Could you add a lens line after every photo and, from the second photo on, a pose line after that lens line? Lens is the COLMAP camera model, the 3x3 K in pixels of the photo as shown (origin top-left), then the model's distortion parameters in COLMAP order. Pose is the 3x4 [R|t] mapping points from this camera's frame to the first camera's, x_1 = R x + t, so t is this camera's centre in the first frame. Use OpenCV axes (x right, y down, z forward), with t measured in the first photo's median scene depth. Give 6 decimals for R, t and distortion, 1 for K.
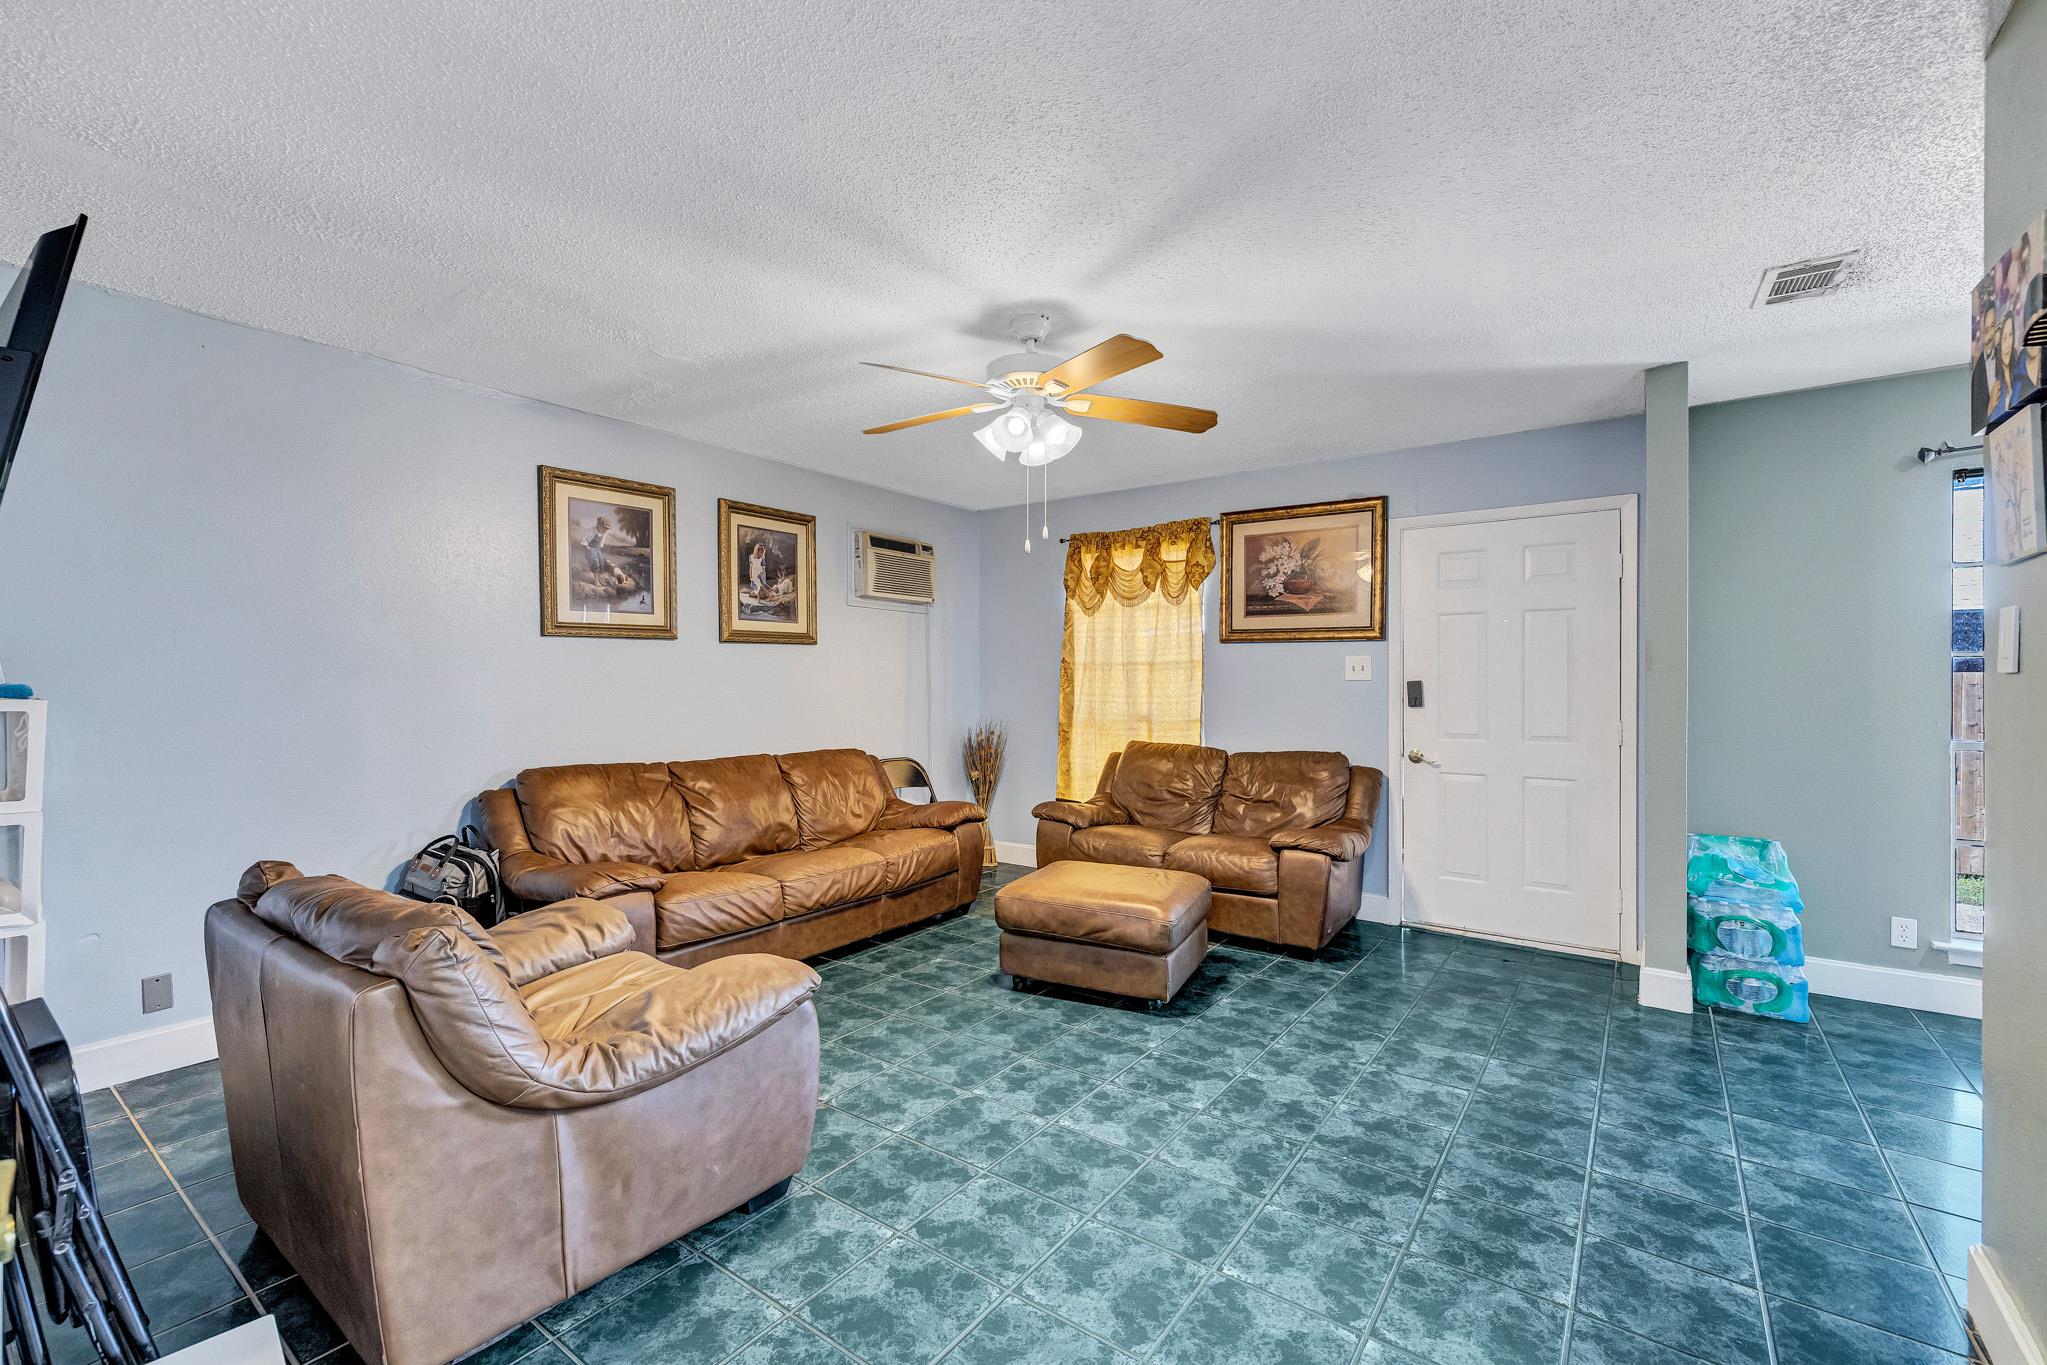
lens RADIAL K [[871.7, 0, 1016.5], [0, 871.7, 683.1], [0, 0, 1]] dist [0.001286, 0.000198]
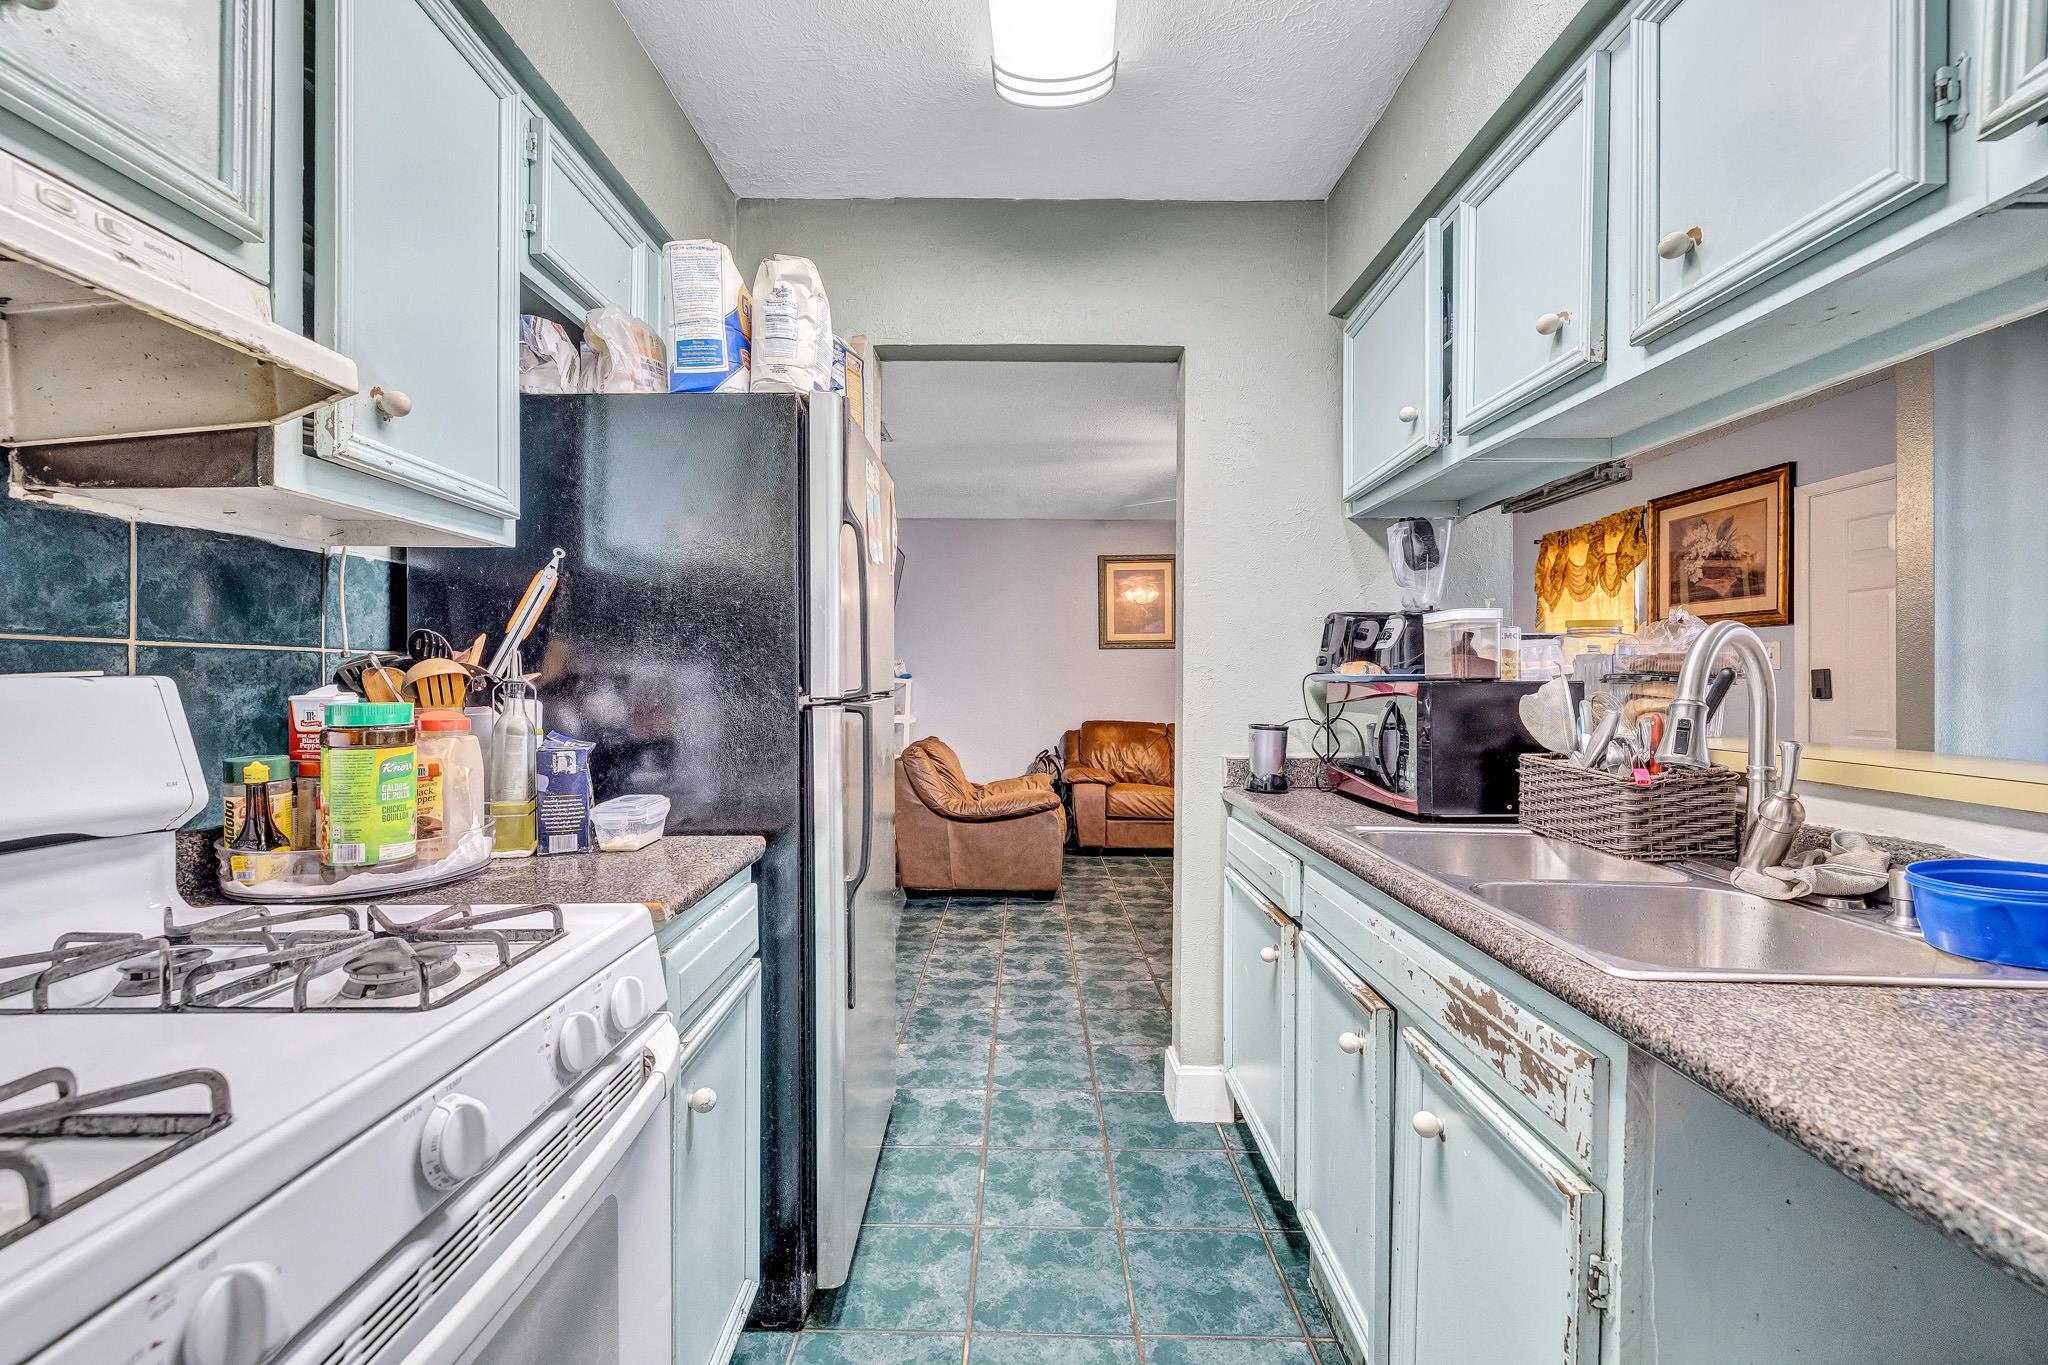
lens RADIAL K [[872.1, 0, 1002.5], [0, 872.1, 683.7], [0, 0, 1]] dist [0.001286, 0.000198]
pose [[0.571817, 0.001905, -0.820379, 0.837023], [-0.005908, 0.999981, -0.001796, 0.023178], [0.820360, 0.005874, 0.571817, -0.212492]]
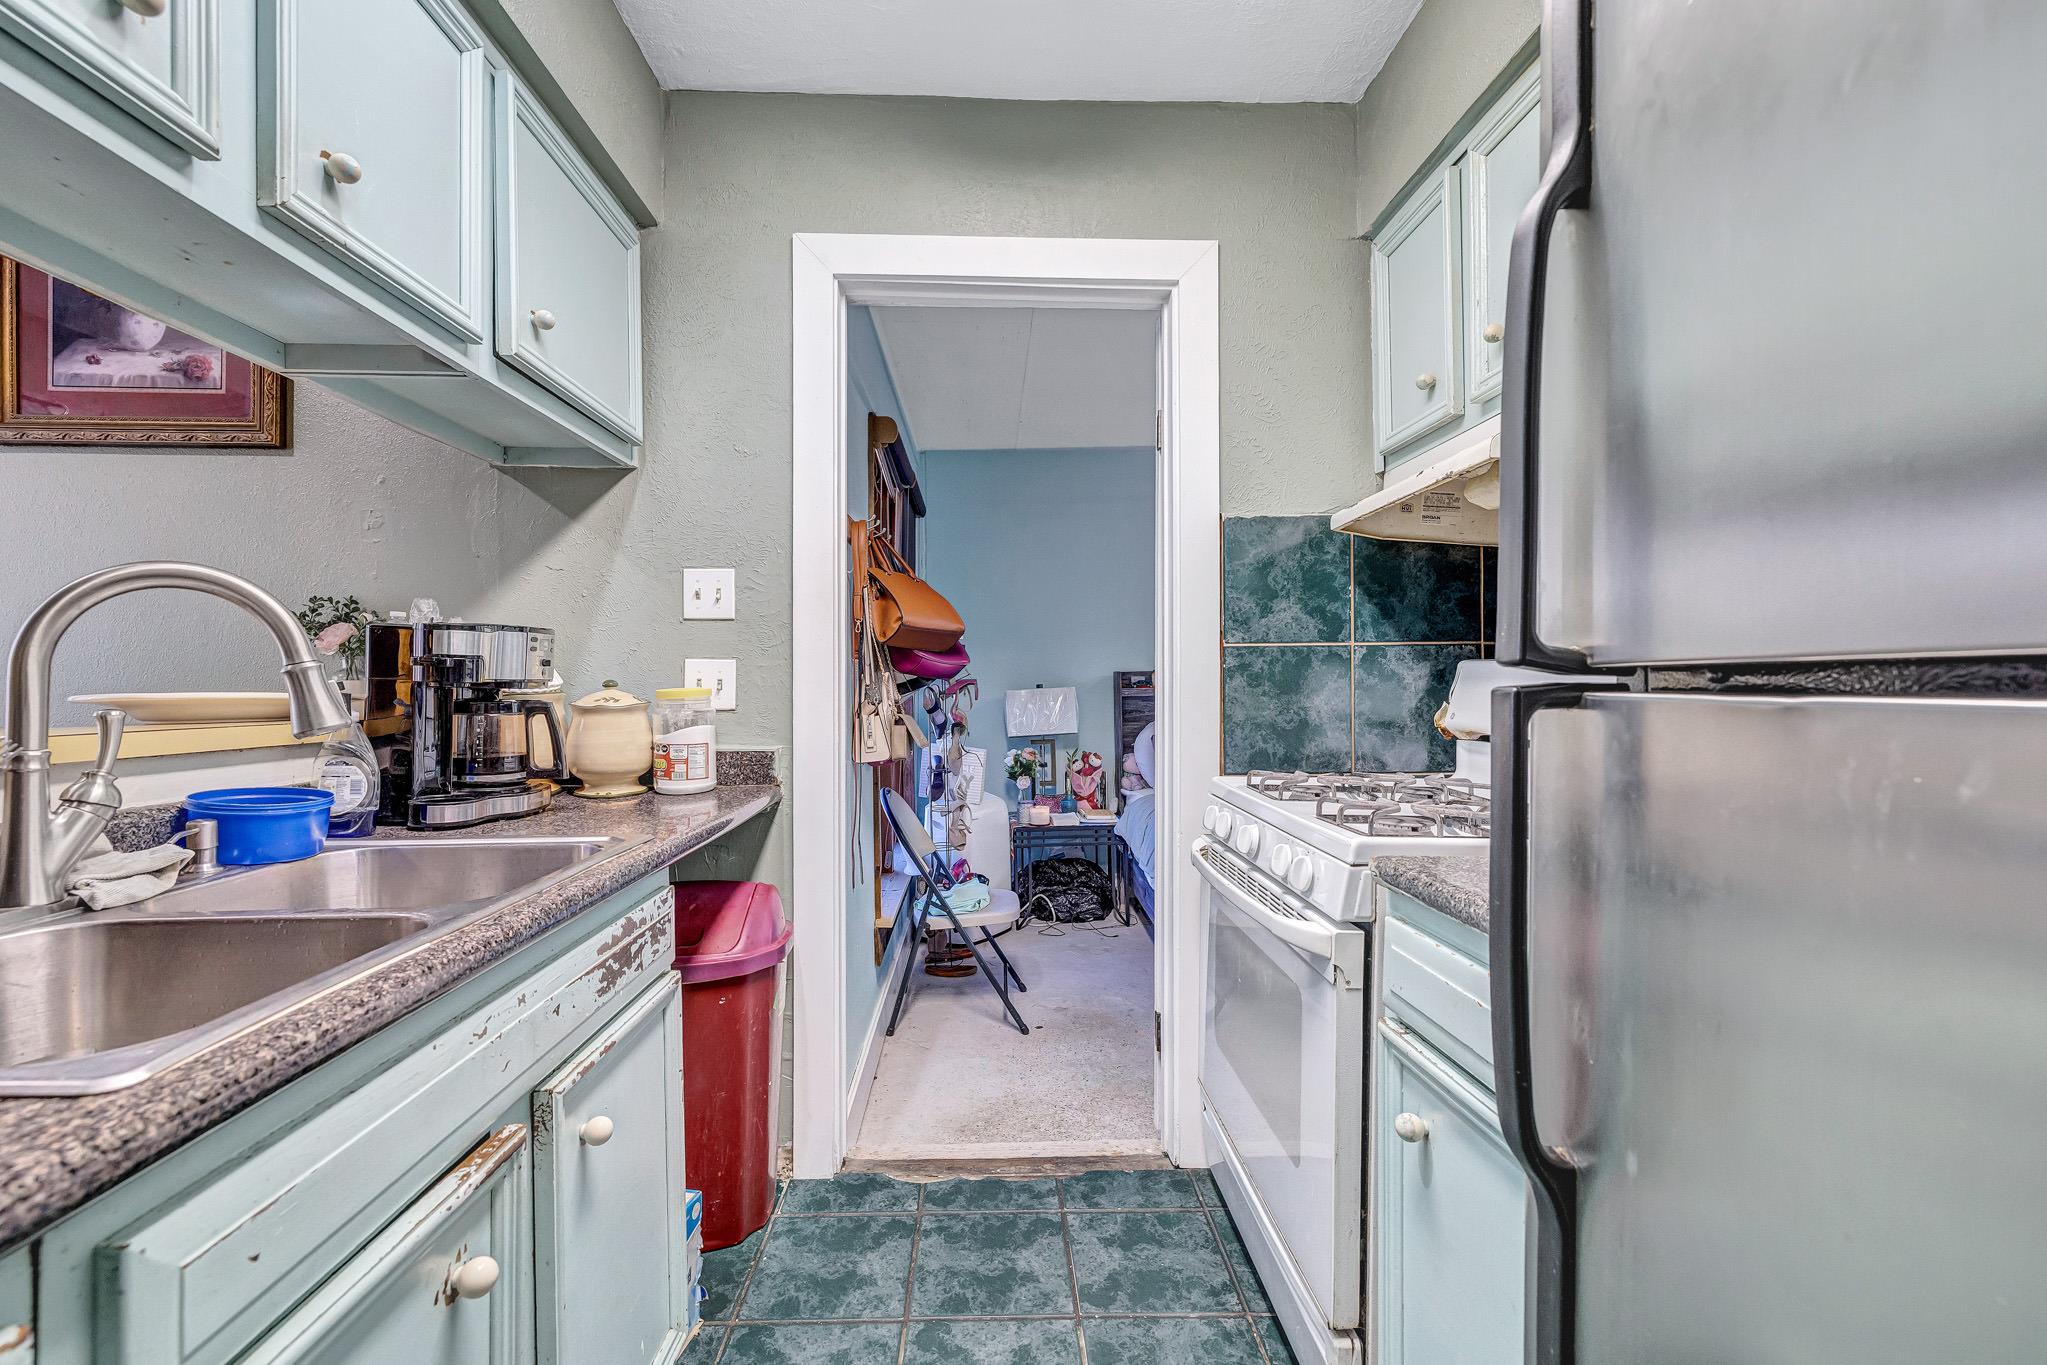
lens RADIAL K [[871.7, 0, 1026.0], [0, 871.7, 680.5], [0, 0, 1]] dist [0.001286, 0.000198]
pose [[-0.629572, -0.007629, 0.776905, 0.369642], [-0.001606, 0.999962, 0.008519, 0.030744], [-0.776941, 0.004116, -0.629560, 0.154933]]
